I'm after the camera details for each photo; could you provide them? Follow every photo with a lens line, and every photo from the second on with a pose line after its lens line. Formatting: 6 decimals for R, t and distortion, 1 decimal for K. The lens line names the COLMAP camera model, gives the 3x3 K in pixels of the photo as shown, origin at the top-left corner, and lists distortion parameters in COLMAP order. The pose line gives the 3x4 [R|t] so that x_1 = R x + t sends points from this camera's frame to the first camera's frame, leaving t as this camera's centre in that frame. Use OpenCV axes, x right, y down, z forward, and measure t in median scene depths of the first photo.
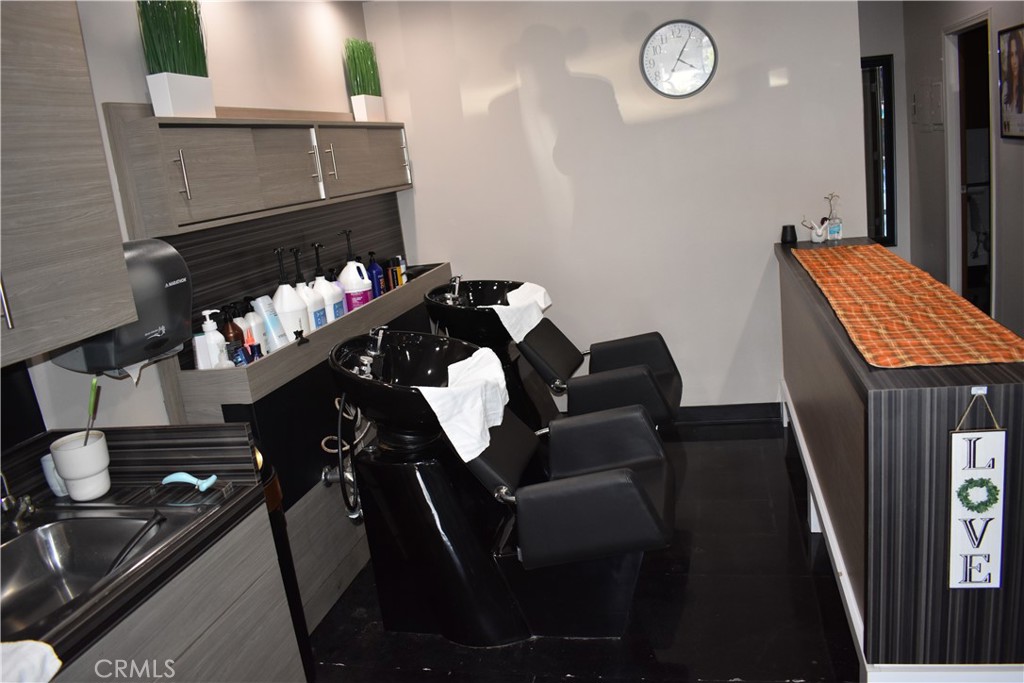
lens RADIAL K [[803.0, 0, 512.3], [0, 803.0, 340.4], [0, 0, 1]] dist [-0.085572, 0.011251]
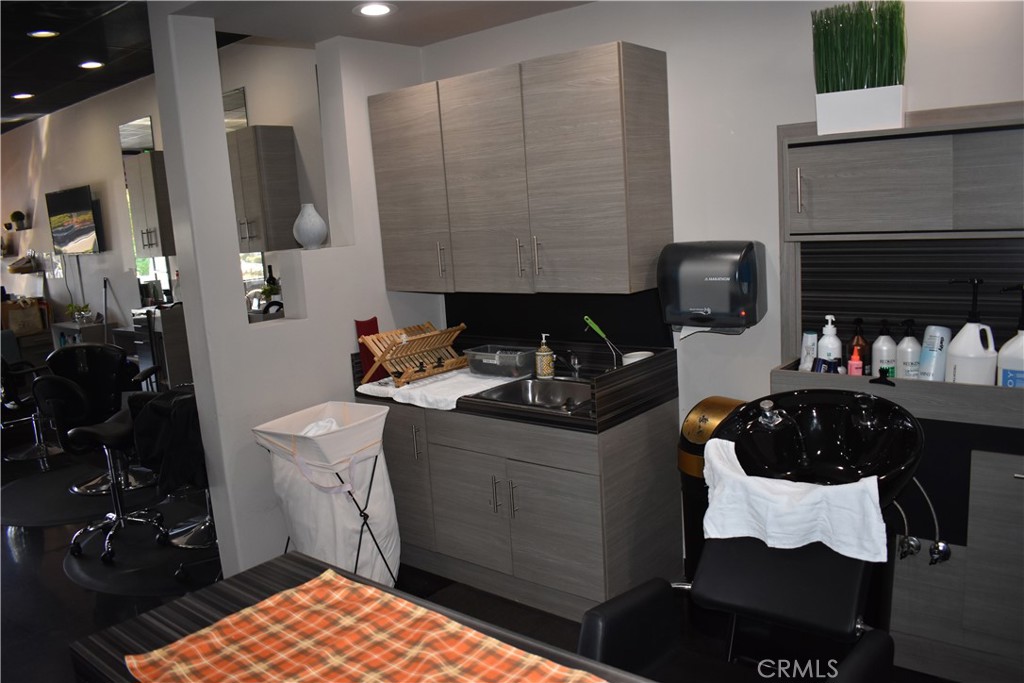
lens RADIAL K [[803.0, 0, 511.4], [0, 803.0, 343.0], [0, 0, 1]] dist [-0.085572, 0.011251]
pose [[-0.447031, 0.292646, -0.845294, 0.733610], [-0.082139, 0.927549, 0.364562, -0.365910], [0.890739, 0.232402, -0.390606, 1.071821]]
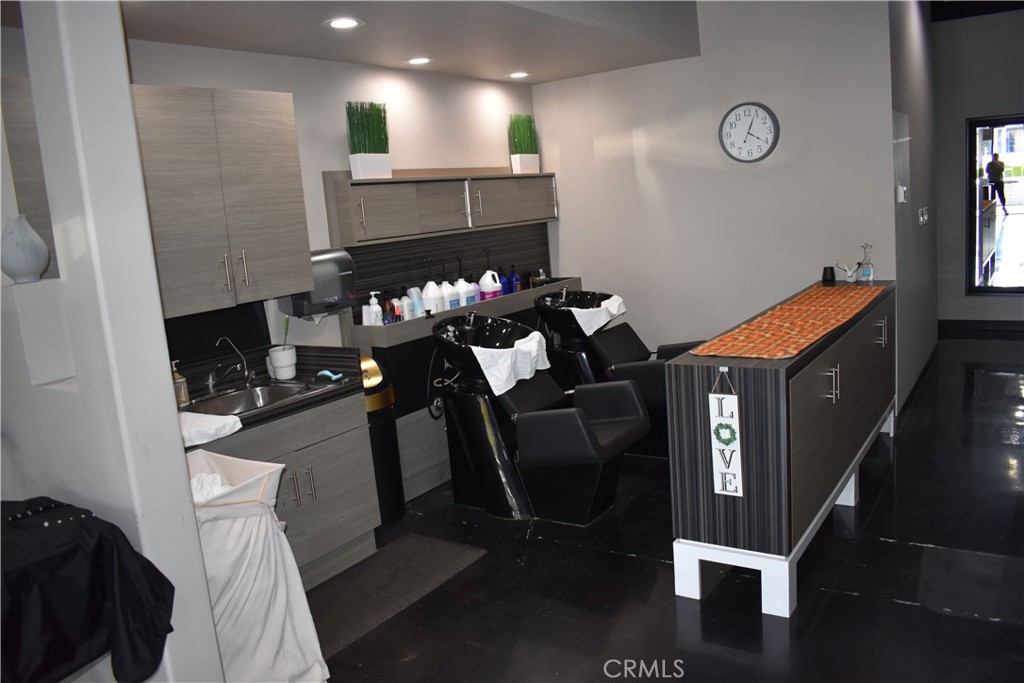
lens RADIAL K [[803.0, 0, 503.7], [0, 803.0, 341.3], [0, 0, 1]] dist [-0.085572, 0.011251]
pose [[0.927978, 0.100994, -0.358687, 0.513632], [-0.107565, 0.994197, 0.001644, 0.035632], [0.356771, 0.037057, 0.933457, -0.509846]]
